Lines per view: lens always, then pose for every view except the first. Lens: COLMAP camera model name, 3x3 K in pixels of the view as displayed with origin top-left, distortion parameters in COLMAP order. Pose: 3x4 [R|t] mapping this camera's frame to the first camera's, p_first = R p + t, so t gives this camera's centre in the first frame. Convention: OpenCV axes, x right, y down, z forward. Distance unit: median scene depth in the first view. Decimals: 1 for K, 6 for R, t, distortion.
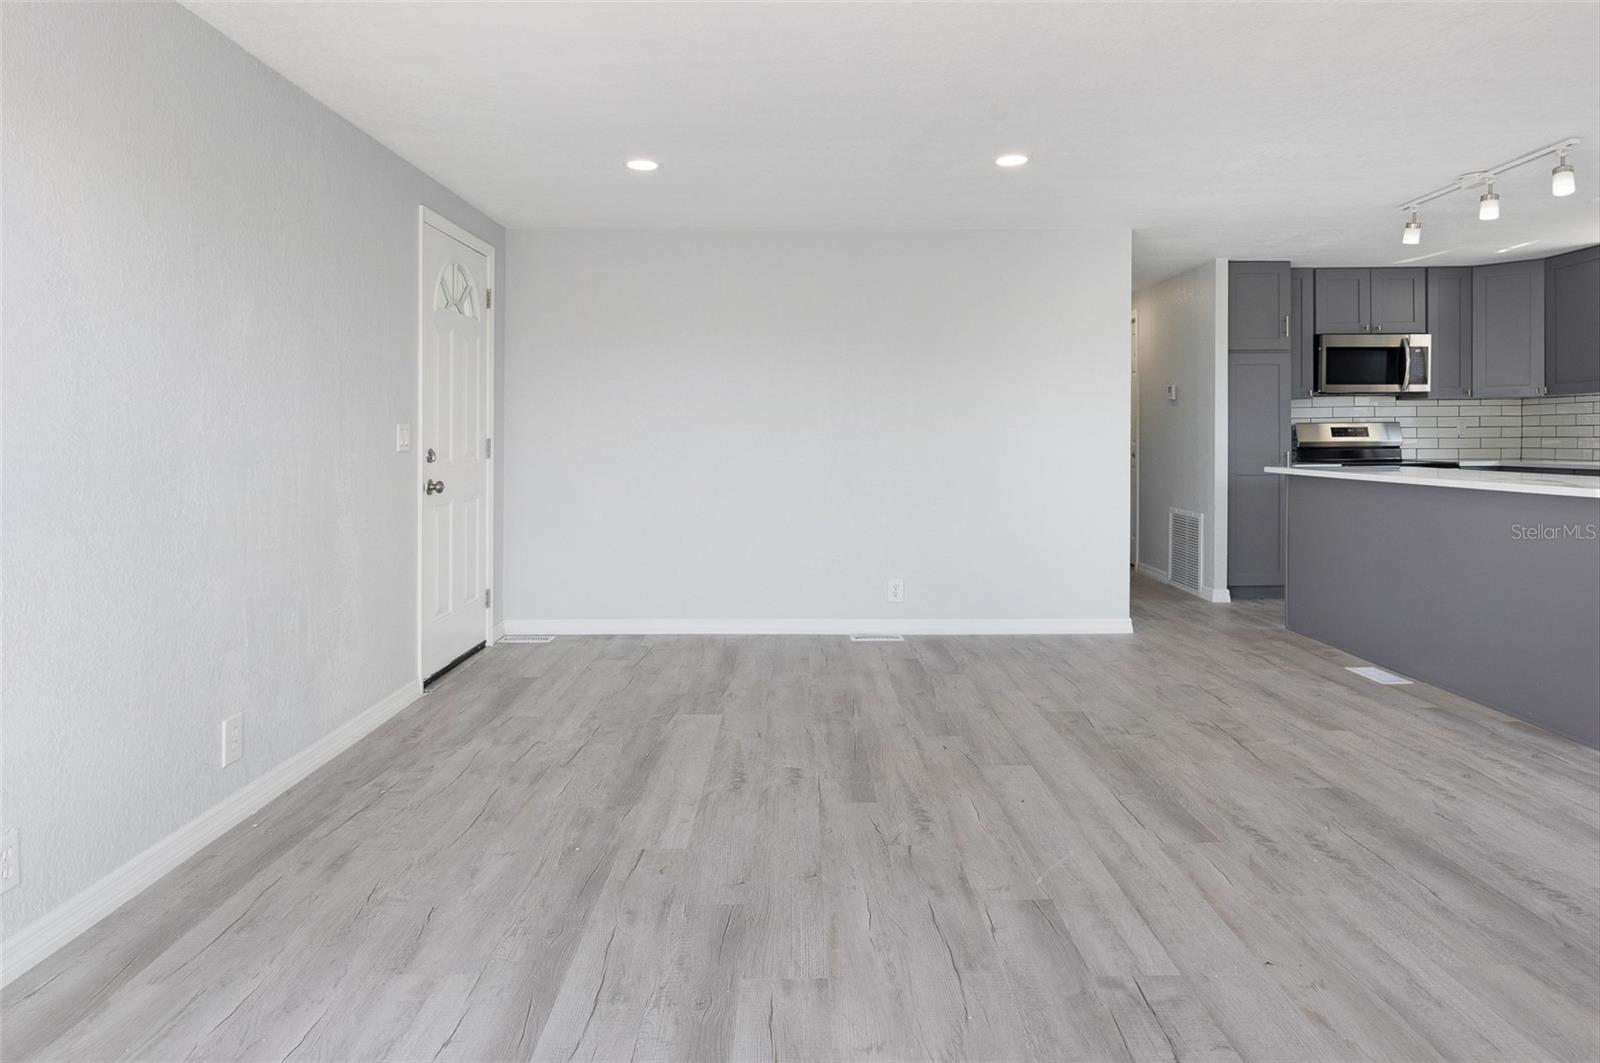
lens RADIAL K [[943.0, 0, 793.7], [0, 943.0, 450.1], [0, 0, 1]] dist [-0.000519, -0.001232]
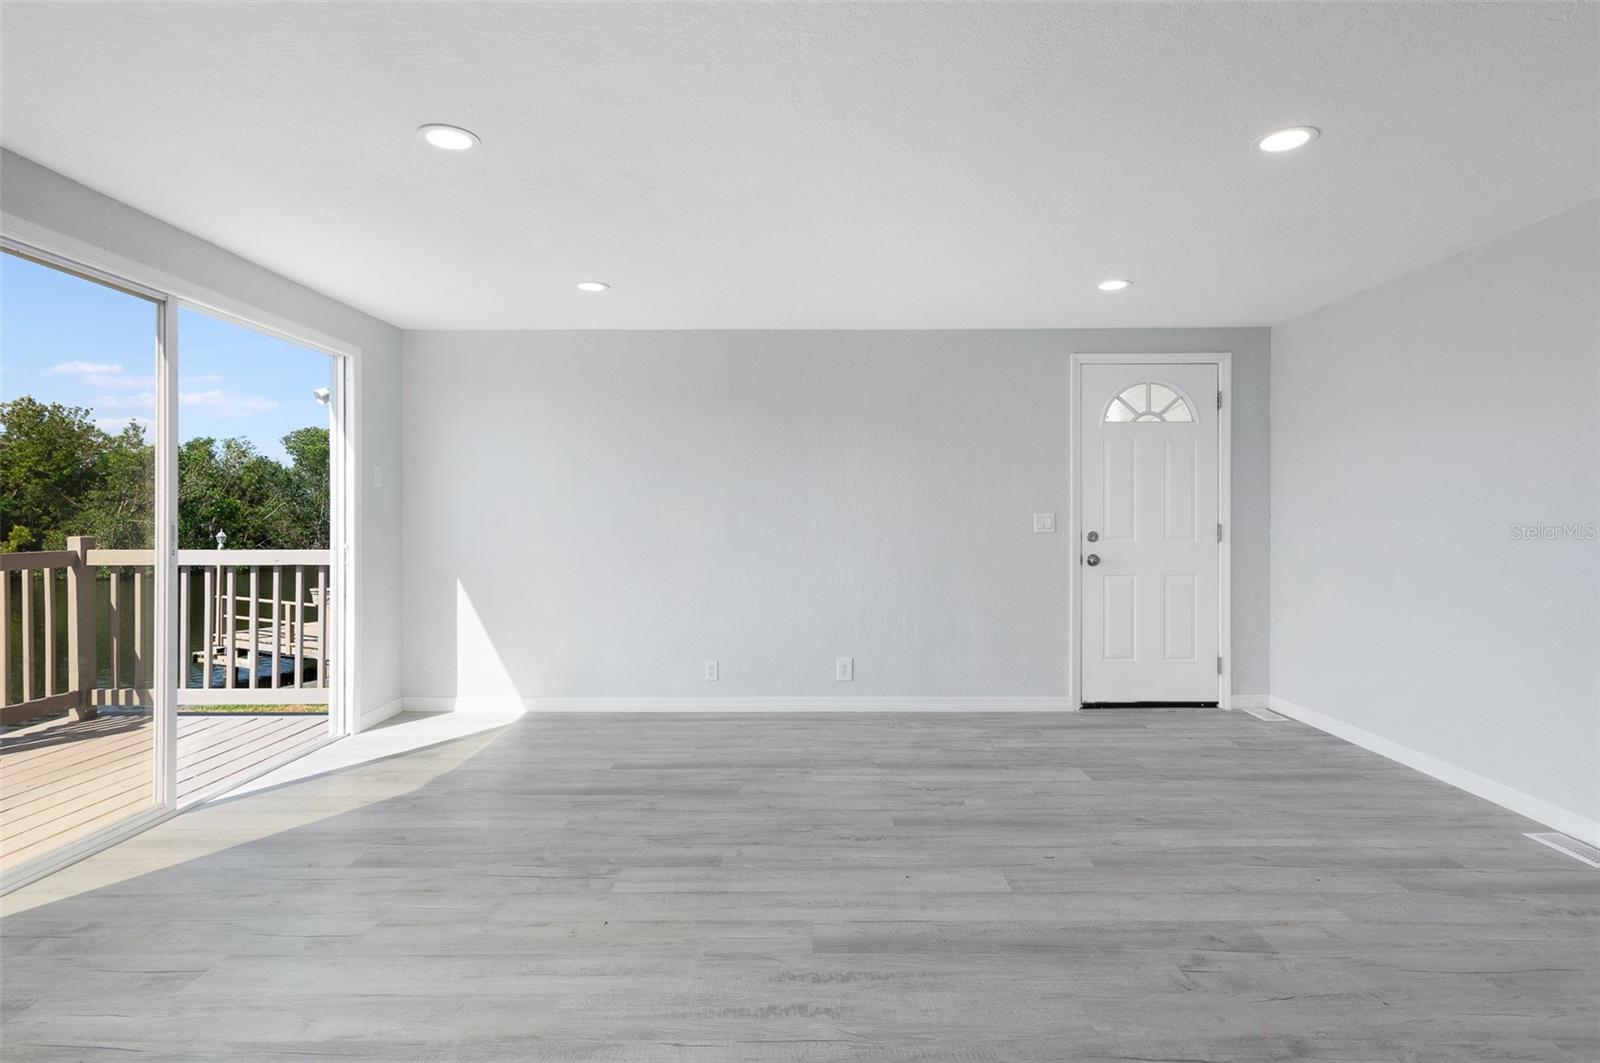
lens RADIAL K [[824.8, 0, 802.7], [0, 824.8, 511.3], [0, 0, 1]] dist [0.000816, 0.000049]
pose [[-0.003195, -0.002368, -0.999992, 1.140227], [-0.014826, 0.999887, -0.002320, -0.029315], [0.999885, 0.014819, -0.003230, 0.865829]]
